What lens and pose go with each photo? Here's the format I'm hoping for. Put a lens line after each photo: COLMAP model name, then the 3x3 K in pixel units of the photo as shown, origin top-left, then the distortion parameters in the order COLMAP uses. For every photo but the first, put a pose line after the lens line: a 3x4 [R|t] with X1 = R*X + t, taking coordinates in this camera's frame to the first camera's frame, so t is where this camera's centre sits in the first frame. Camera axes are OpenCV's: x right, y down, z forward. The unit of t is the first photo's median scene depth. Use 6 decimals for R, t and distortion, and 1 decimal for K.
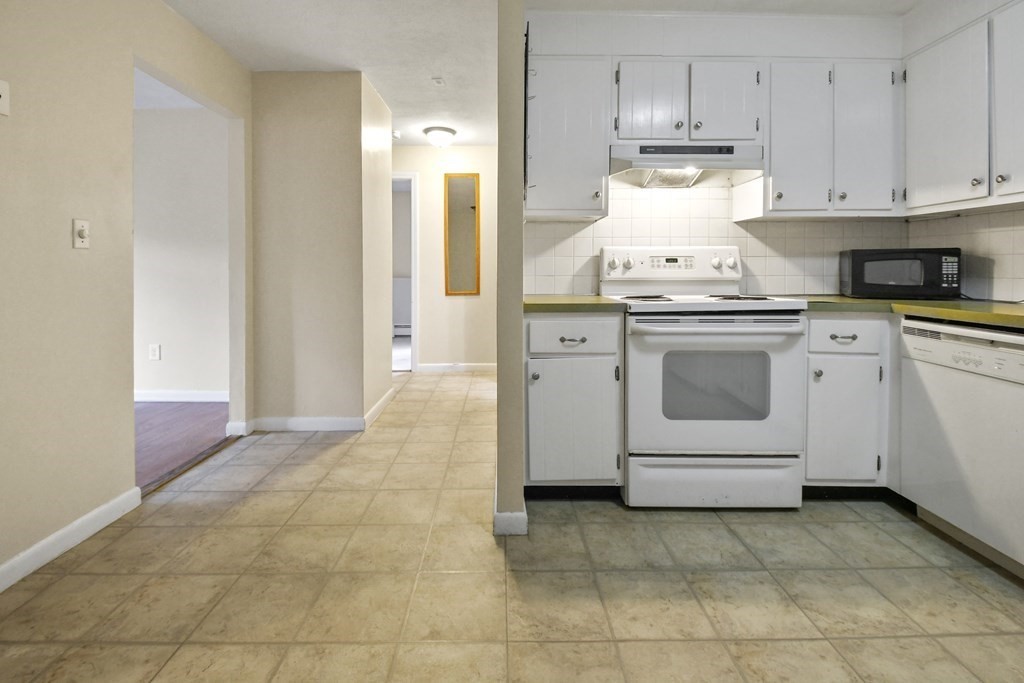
lens RADIAL K [[464.2, 0, 506.8], [0, 464.2, 281.2], [0, 0, 1]] dist [0.021846, -0.014968]
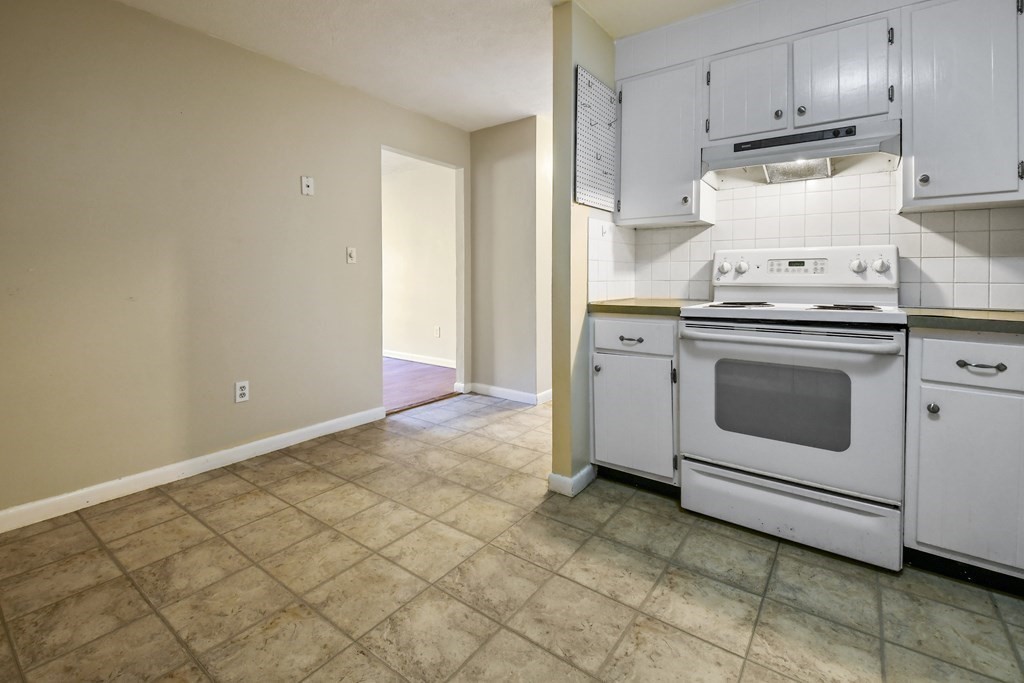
lens RADIAL K [[468.3, 0, 507.6], [0, 468.3, 286.2], [0, 0, 1]] dist [0.020754, -0.011972]
pose [[0.791112, 0.013499, -0.611522, 0.584644], [-0.013189, 0.999900, 0.005010, 0.000491], [0.611529, 0.004102, 0.791211, -0.047441]]
